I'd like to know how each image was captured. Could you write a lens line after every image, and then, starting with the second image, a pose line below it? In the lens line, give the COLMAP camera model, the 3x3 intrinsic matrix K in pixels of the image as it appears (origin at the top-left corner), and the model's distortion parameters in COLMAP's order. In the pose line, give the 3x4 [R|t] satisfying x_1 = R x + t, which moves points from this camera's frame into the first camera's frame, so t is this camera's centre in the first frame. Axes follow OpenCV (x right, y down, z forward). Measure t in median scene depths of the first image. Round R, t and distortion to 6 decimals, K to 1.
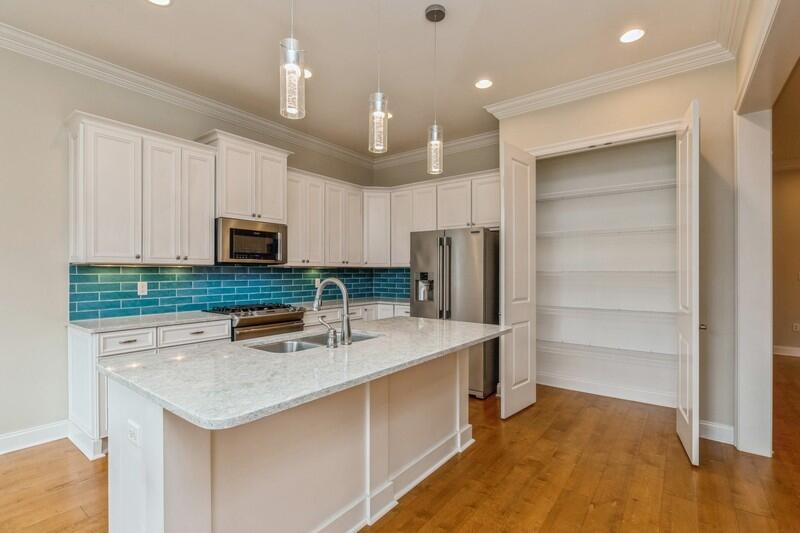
lens RADIAL K [[371.6, 0, 403.6], [0, 371.6, 271.7], [0, 0, 1]] dist [-0.002740, -0.000563]
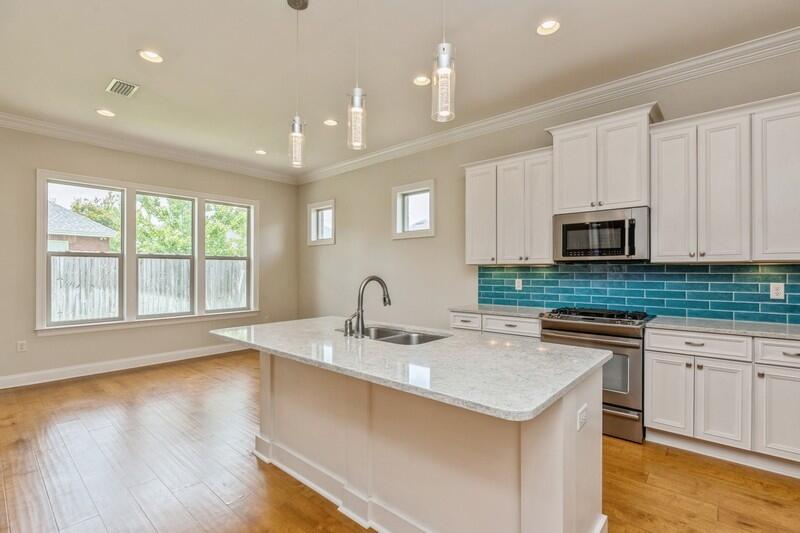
lens RADIAL K [[371.6, 0, 403.6], [0, 371.6, 271.7], [0, 0, 1]] dist [-0.002740, -0.000563]
pose [[-0.067752, 0.002743, -0.997698, 0.520146], [0.001040, 0.999996, 0.002678, -0.000227], [0.997702, -0.000856, -0.067754, 0.675917]]
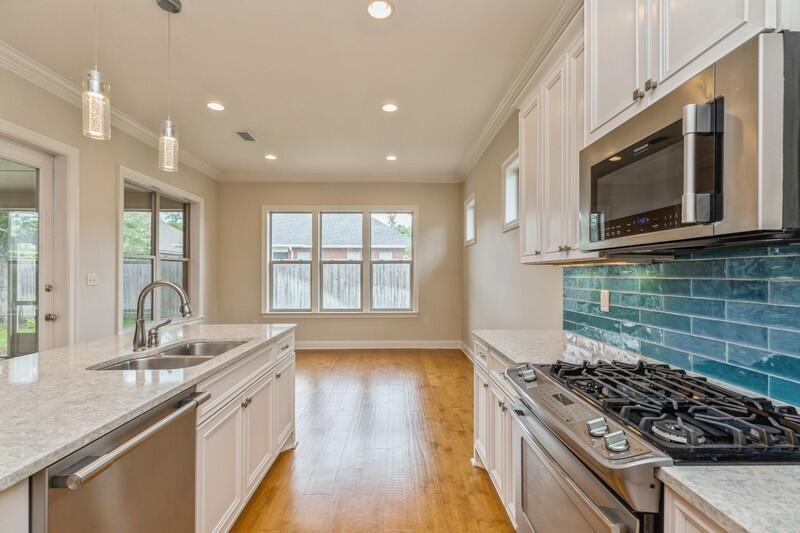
lens RADIAL K [[359.6, 0, 401.6], [0, 359.6, 275.8], [0, 0, 1]] dist [0.001912, 0.000196]
pose [[-0.785540, 0.005621, -0.618785, -0.059825], [0.002390, 0.999979, 0.006049, -0.000513], [0.618806, 0.003273, -0.785537, 1.211804]]
